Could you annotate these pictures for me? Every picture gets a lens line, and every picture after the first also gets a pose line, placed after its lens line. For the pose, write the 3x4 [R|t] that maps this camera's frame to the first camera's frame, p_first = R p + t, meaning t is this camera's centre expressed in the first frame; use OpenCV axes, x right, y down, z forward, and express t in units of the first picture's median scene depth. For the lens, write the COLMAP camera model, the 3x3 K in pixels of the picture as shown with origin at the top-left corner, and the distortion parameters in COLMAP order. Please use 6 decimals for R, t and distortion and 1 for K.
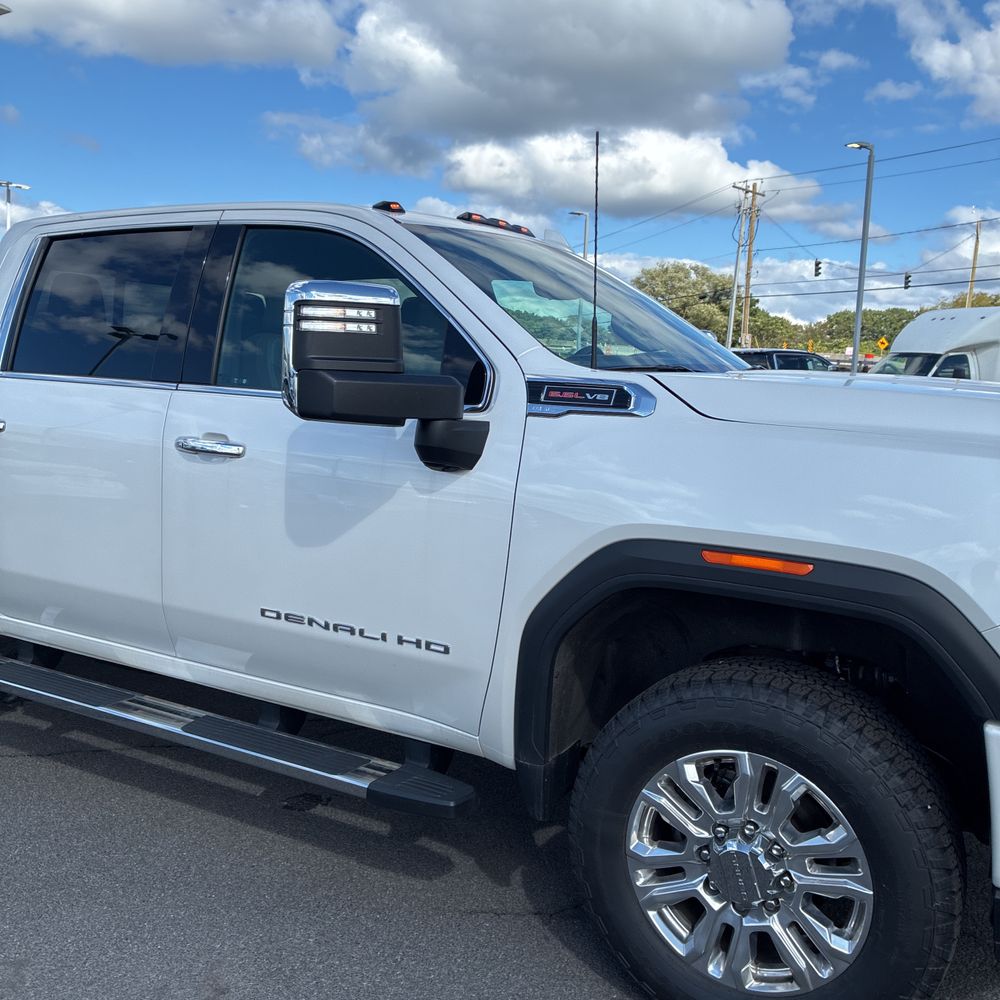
lens RADIAL K [[1024.4, 0, 500.0], [0, 1024.4, 500.0], [0, 0, 1]] dist [0.037475, 0.003668]
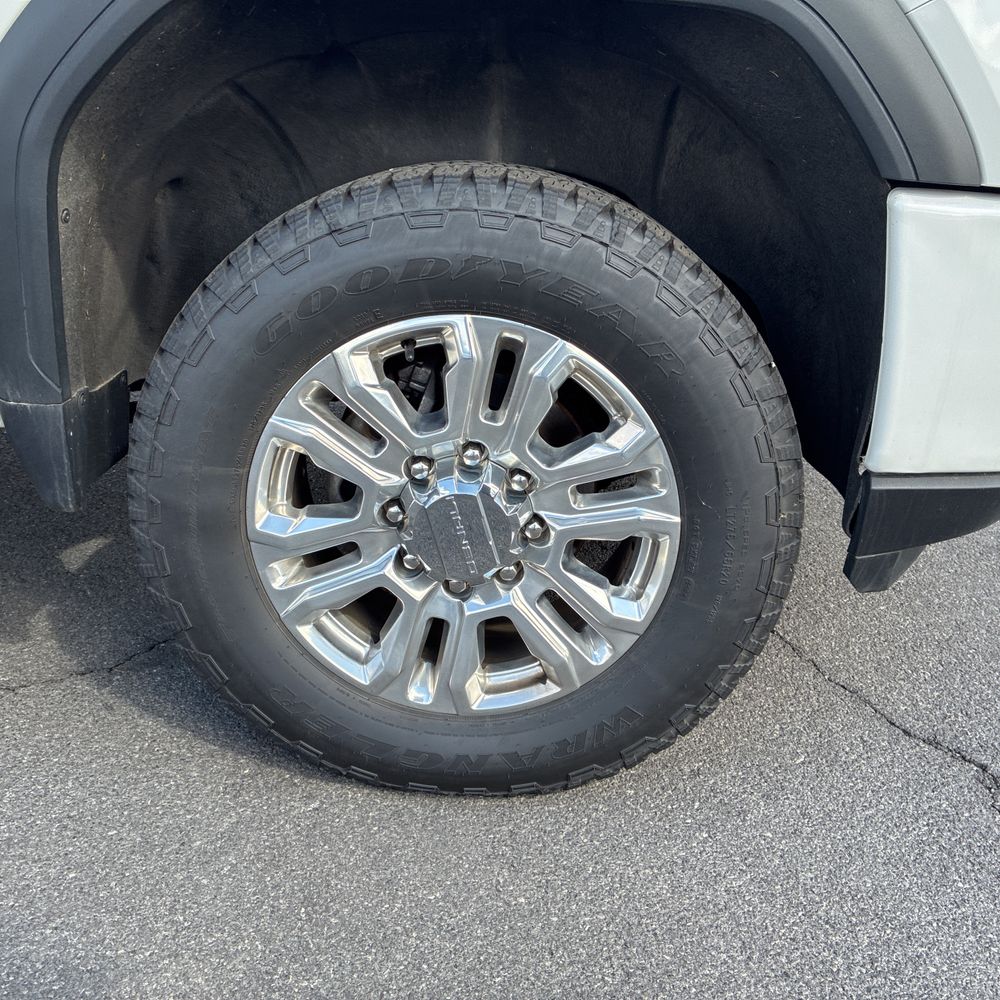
lens RADIAL K [[978.2, 0, 501.9], [0, 978.2, 512.3], [0, 0, 1]] dist [0.008100, -0.026710]
pose [[0.883227, -0.147303, 0.445210, 0.012672], [0.024456, 0.962562, 0.269957, 0.202993], [-0.468307, -0.227545, 0.853763, 0.522233]]
